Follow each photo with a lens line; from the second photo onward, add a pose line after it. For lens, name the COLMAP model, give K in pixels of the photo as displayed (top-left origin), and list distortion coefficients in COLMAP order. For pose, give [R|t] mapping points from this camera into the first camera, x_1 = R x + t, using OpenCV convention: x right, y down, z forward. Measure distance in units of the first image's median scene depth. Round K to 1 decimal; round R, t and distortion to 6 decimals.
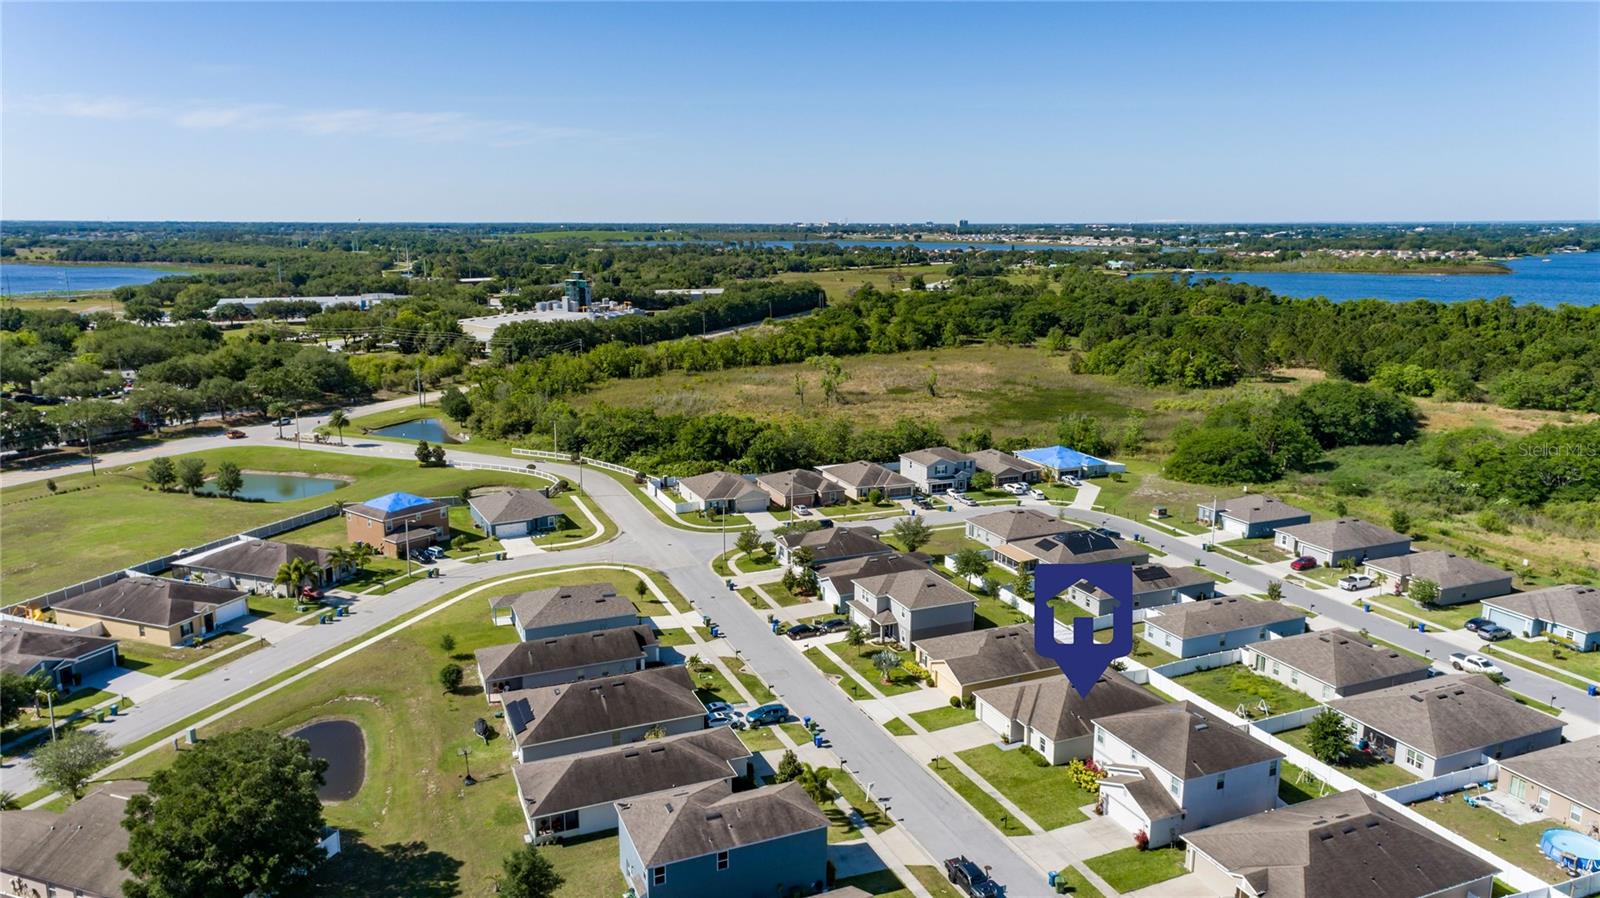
lens RADIAL K [[1100.2, 0, 798.6], [0, 1100.2, 447.0], [0, 0, 1]] dist [0.021486, 0.000825]
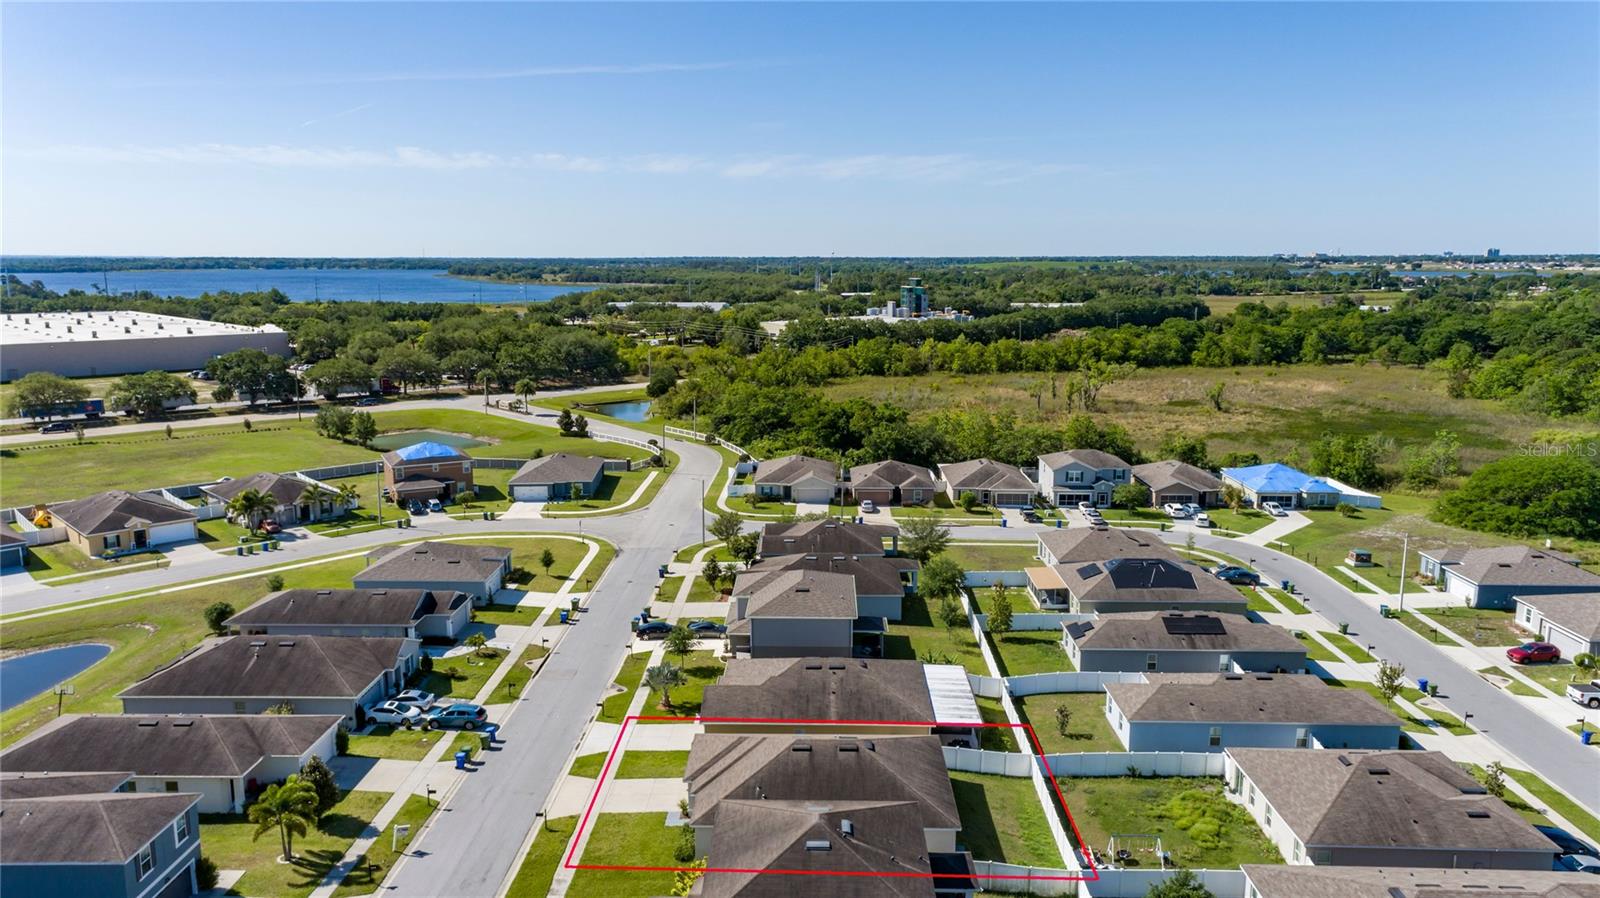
lens RADIAL K [[1100.2, 0, 798.9], [0, 1100.2, 453.1], [0, 0, 1]] dist [0.021486, 0.000825]
pose [[0.910235, 0.072133, -0.407761, 0.285703], [-0.083834, 0.996420, -0.010873, 0.031187], [0.405517, 0.044082, 0.913024, 0.237561]]
